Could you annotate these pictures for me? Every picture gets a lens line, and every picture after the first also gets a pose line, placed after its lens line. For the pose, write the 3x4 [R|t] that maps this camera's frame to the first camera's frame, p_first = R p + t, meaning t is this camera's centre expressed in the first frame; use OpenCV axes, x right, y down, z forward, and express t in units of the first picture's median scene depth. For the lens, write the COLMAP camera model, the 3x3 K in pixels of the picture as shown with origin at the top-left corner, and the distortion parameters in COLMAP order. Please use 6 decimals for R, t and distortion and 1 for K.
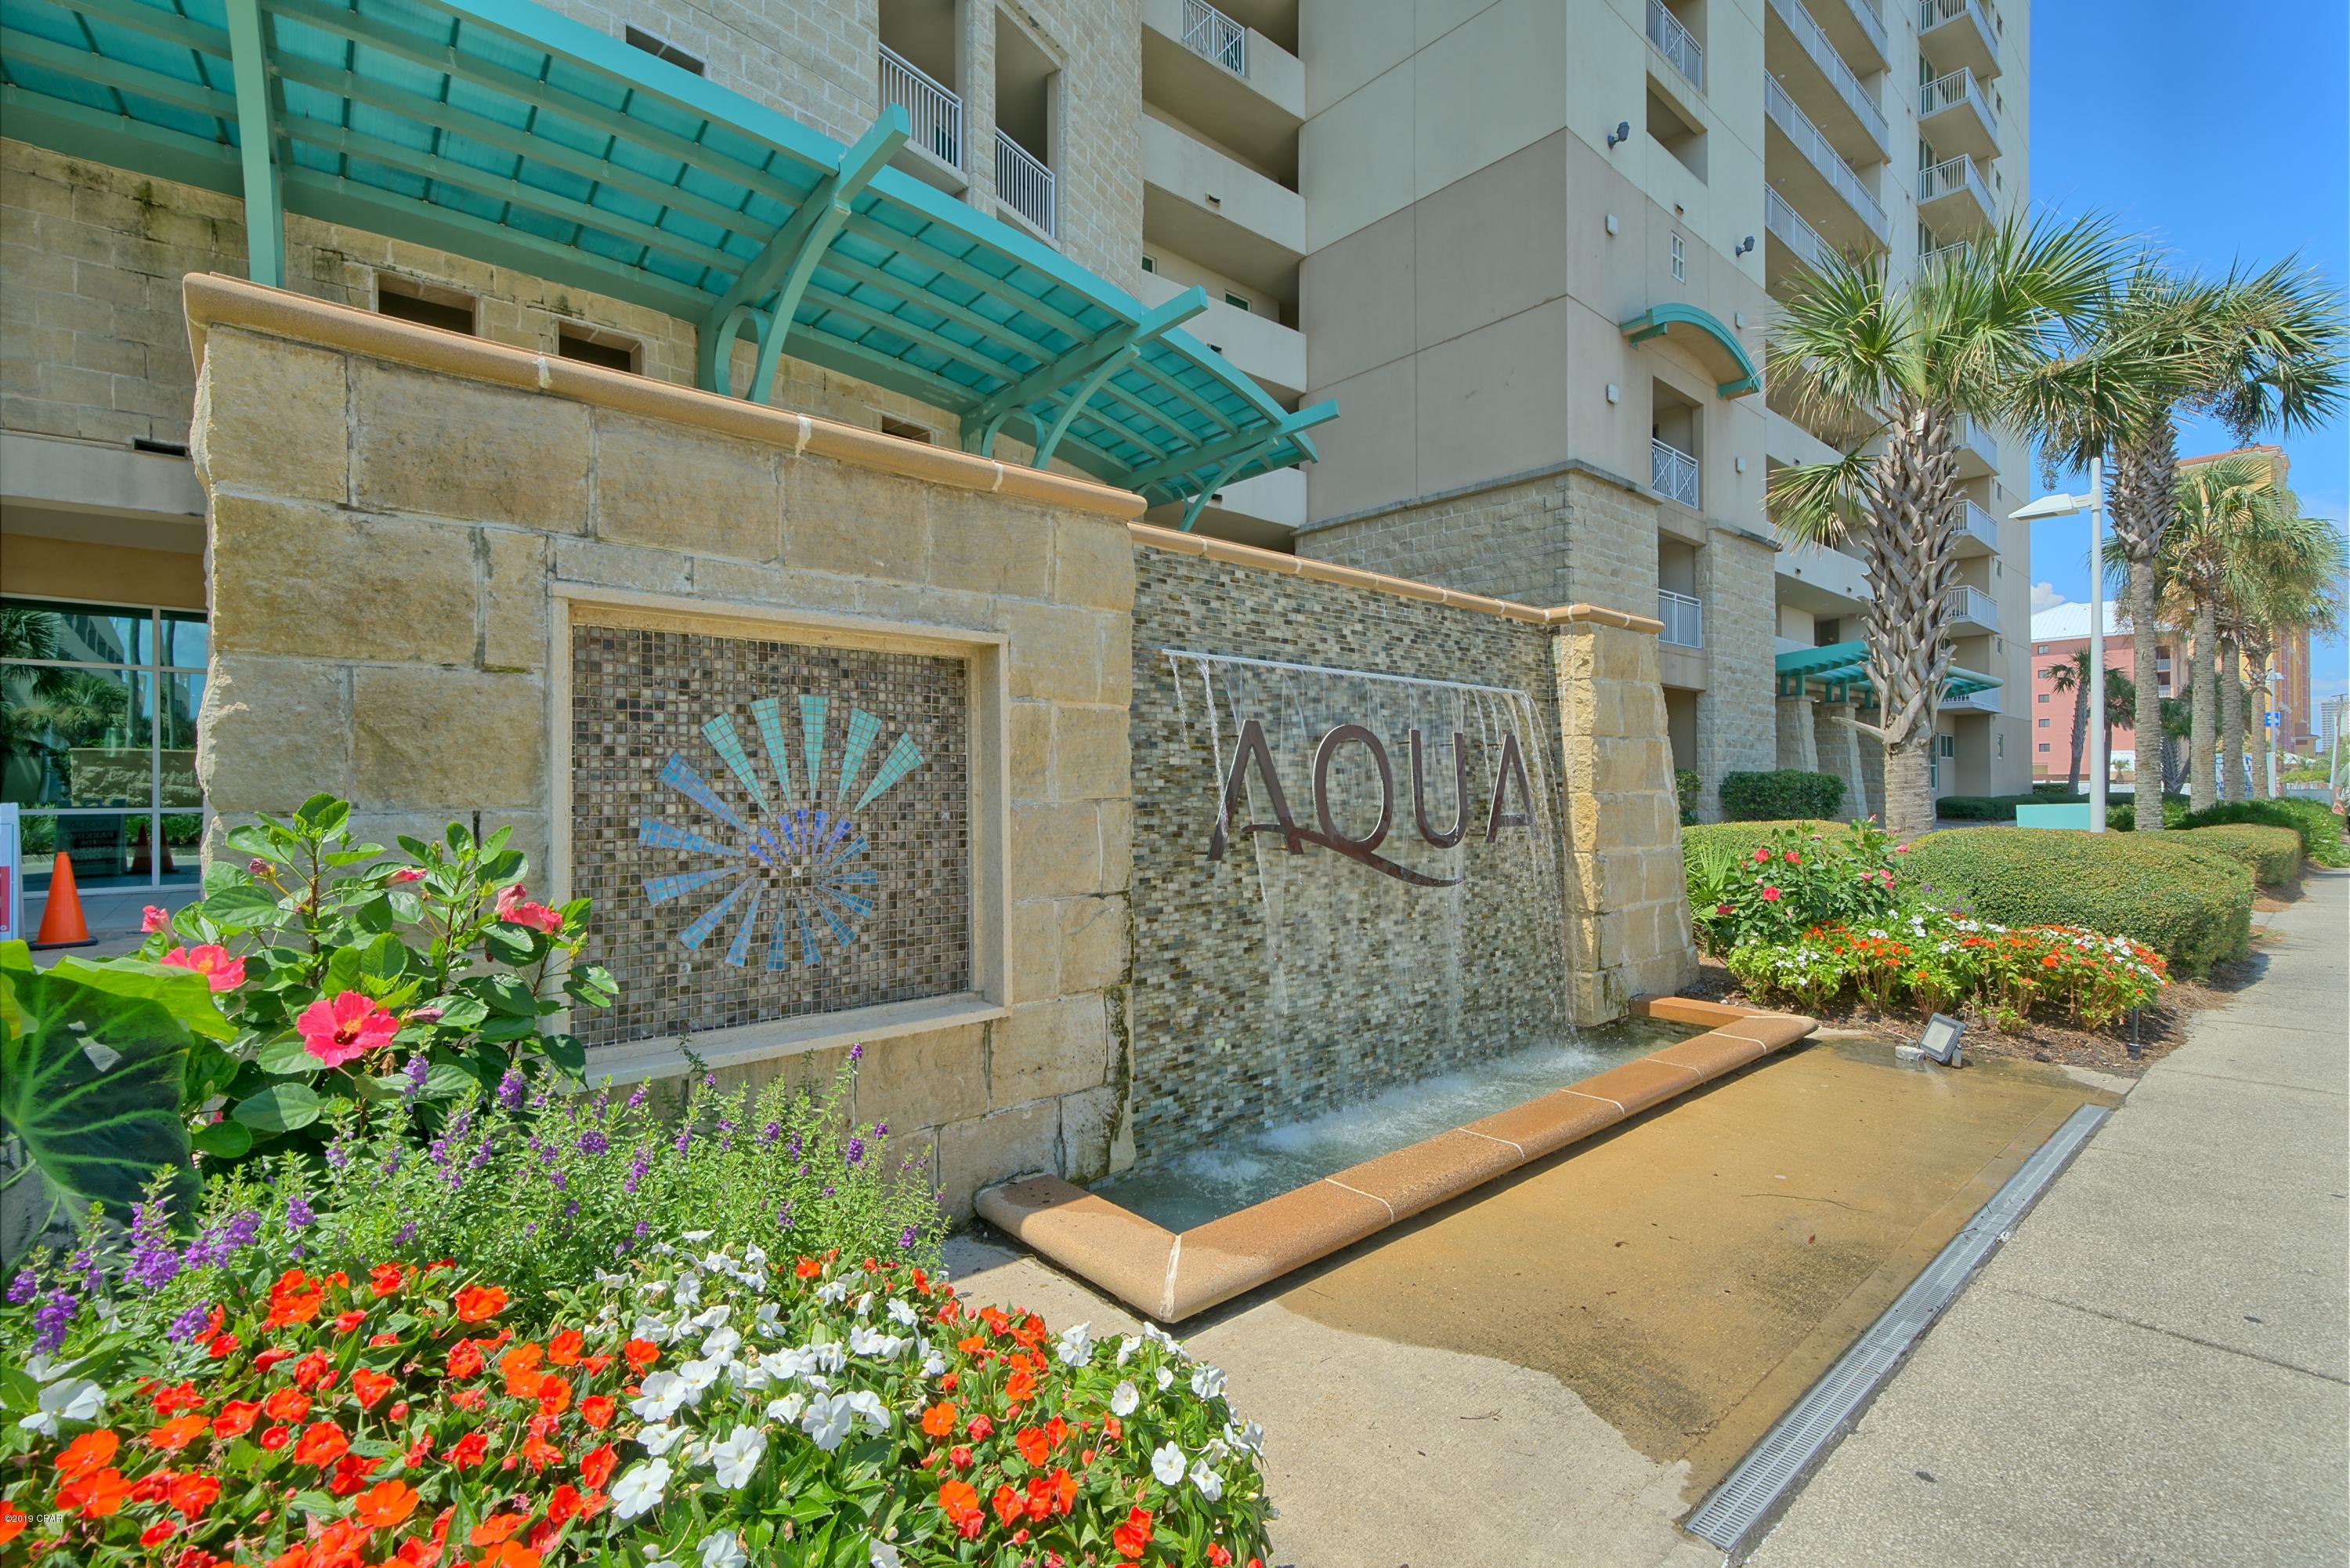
lens RADIAL K [[1043.0, 0, 1171.8], [0, 1043.0, 788.9], [0, 0, 1]] dist [0.004286, 0.000038]
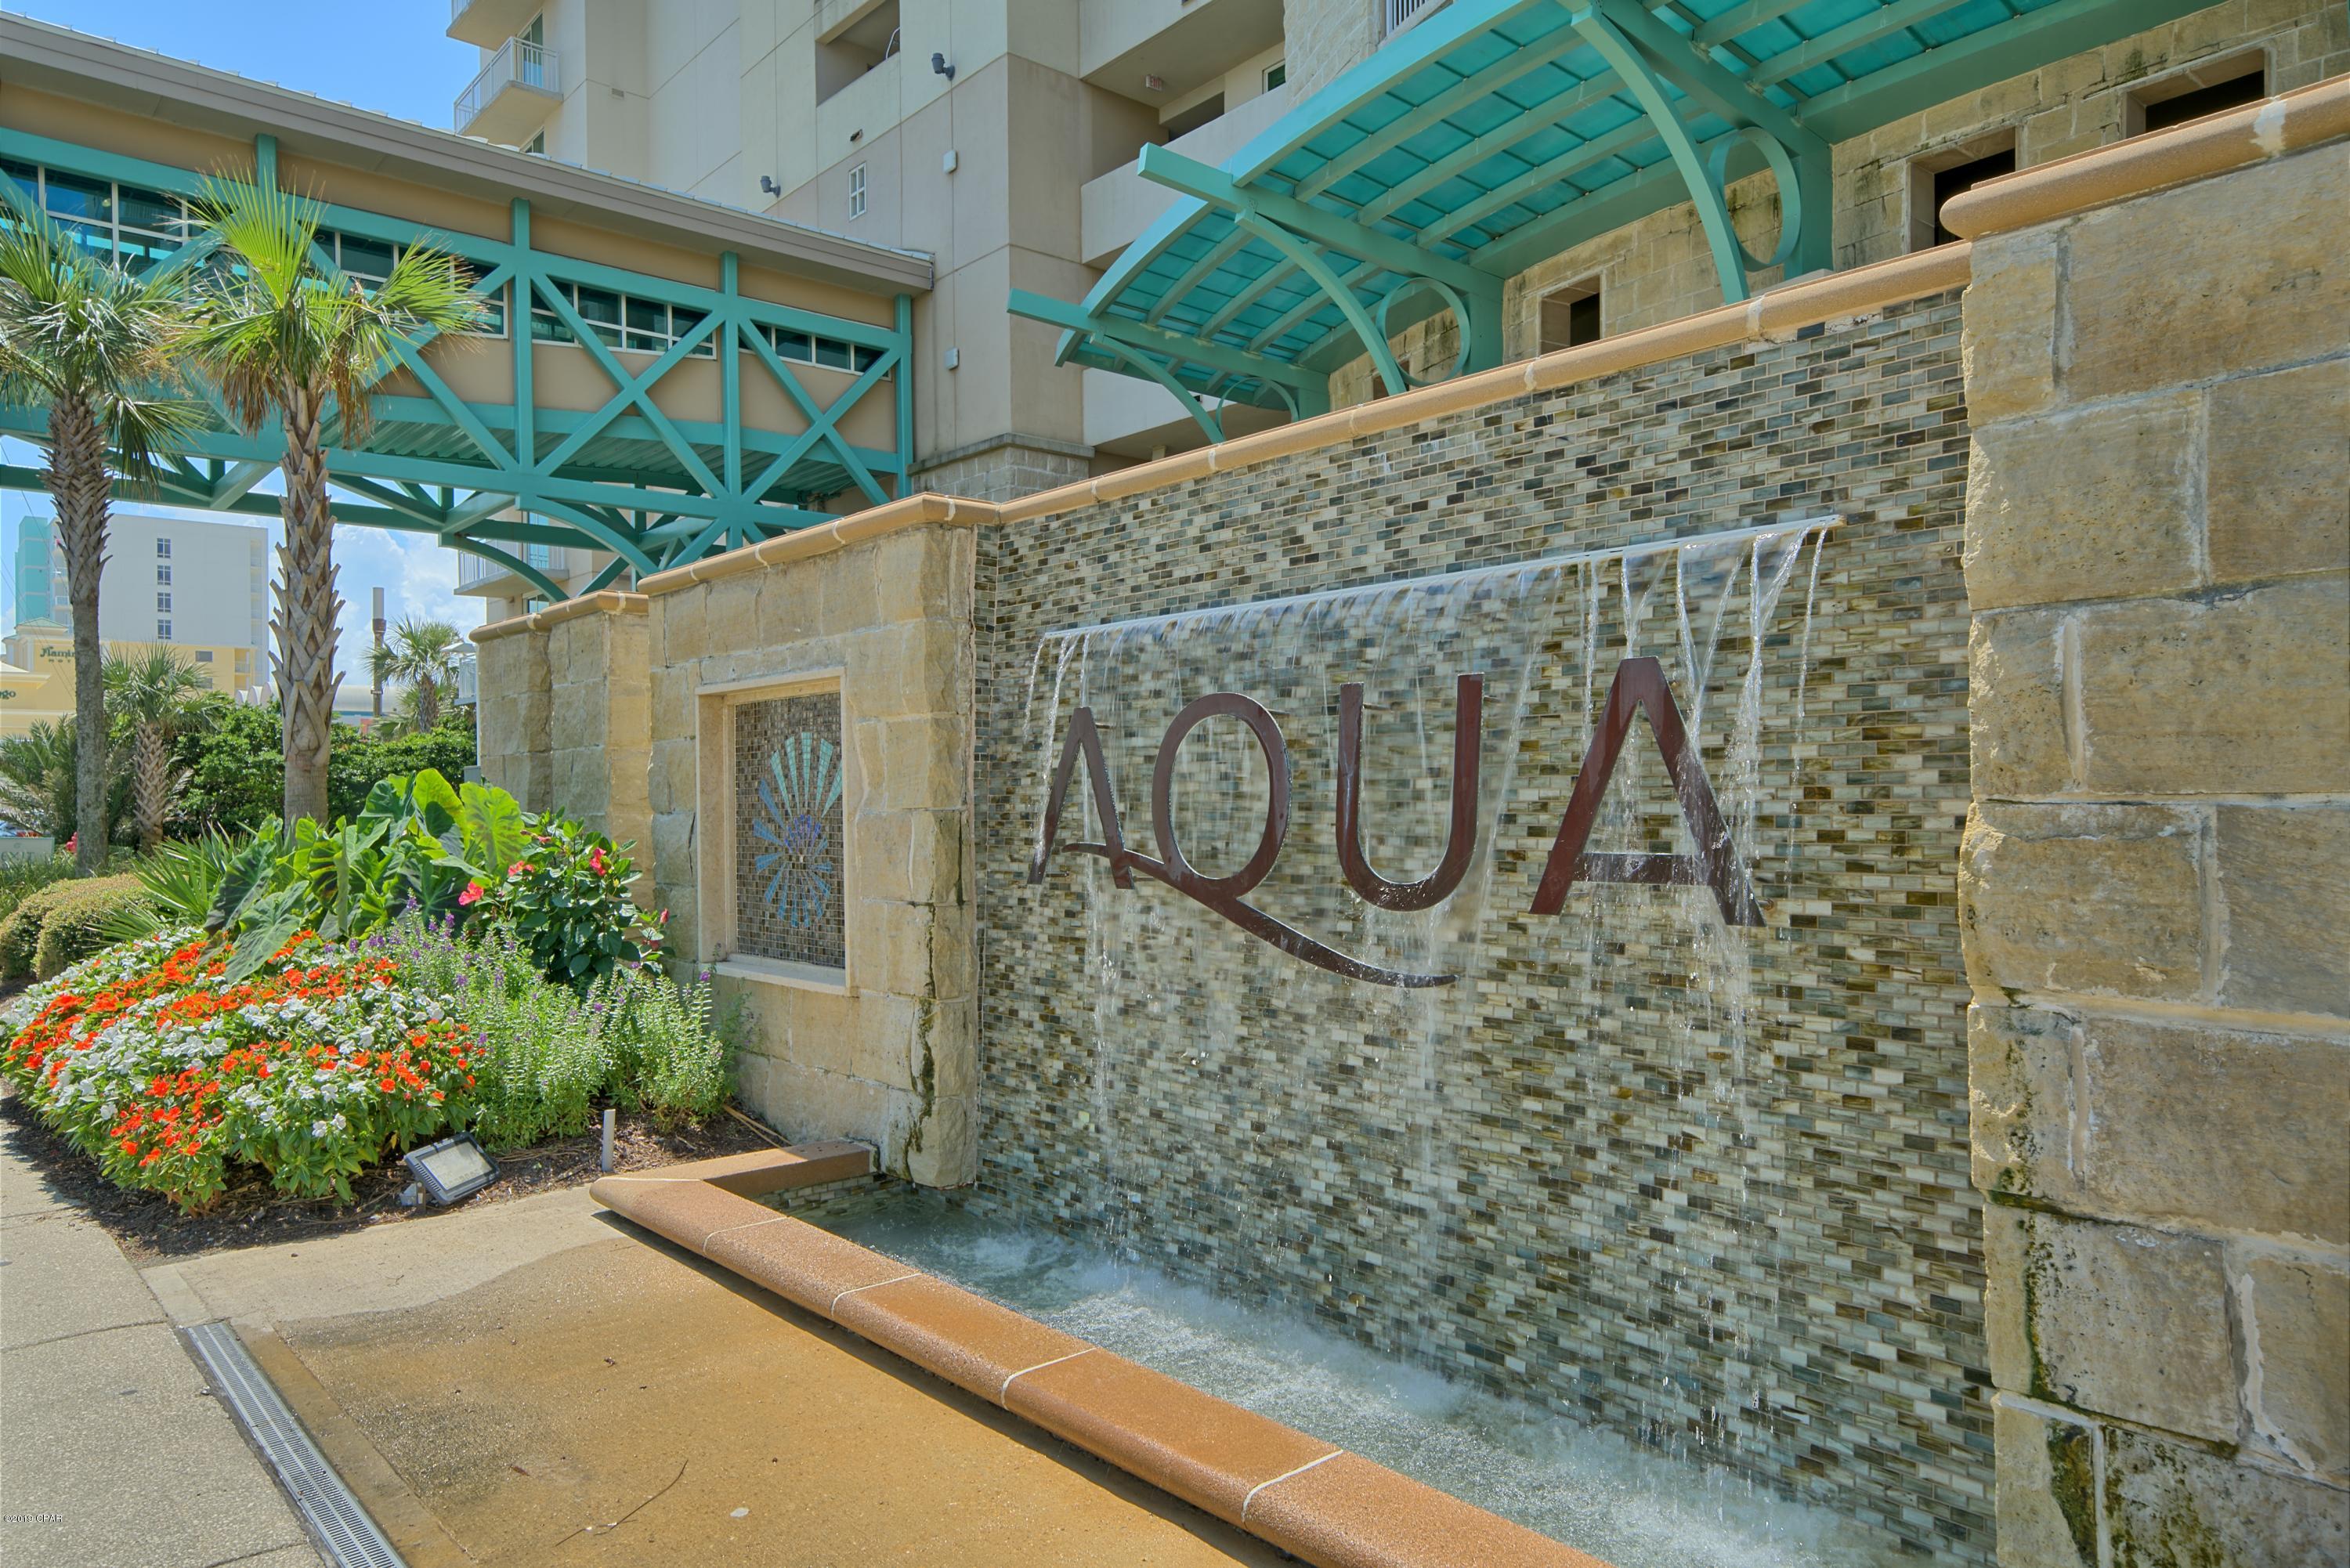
lens RADIAL K [[1534.5, 0, 1173.8], [0, 1534.5, 793.1], [0, 0, 1]] dist [0.023232, 0.003573]
pose [[-0.006741, -0.000200, -0.999977, 1.149500], [0.012832, 0.999918, -0.000286, -0.001324], [0.999895, -0.012833, -0.006737, 1.024324]]
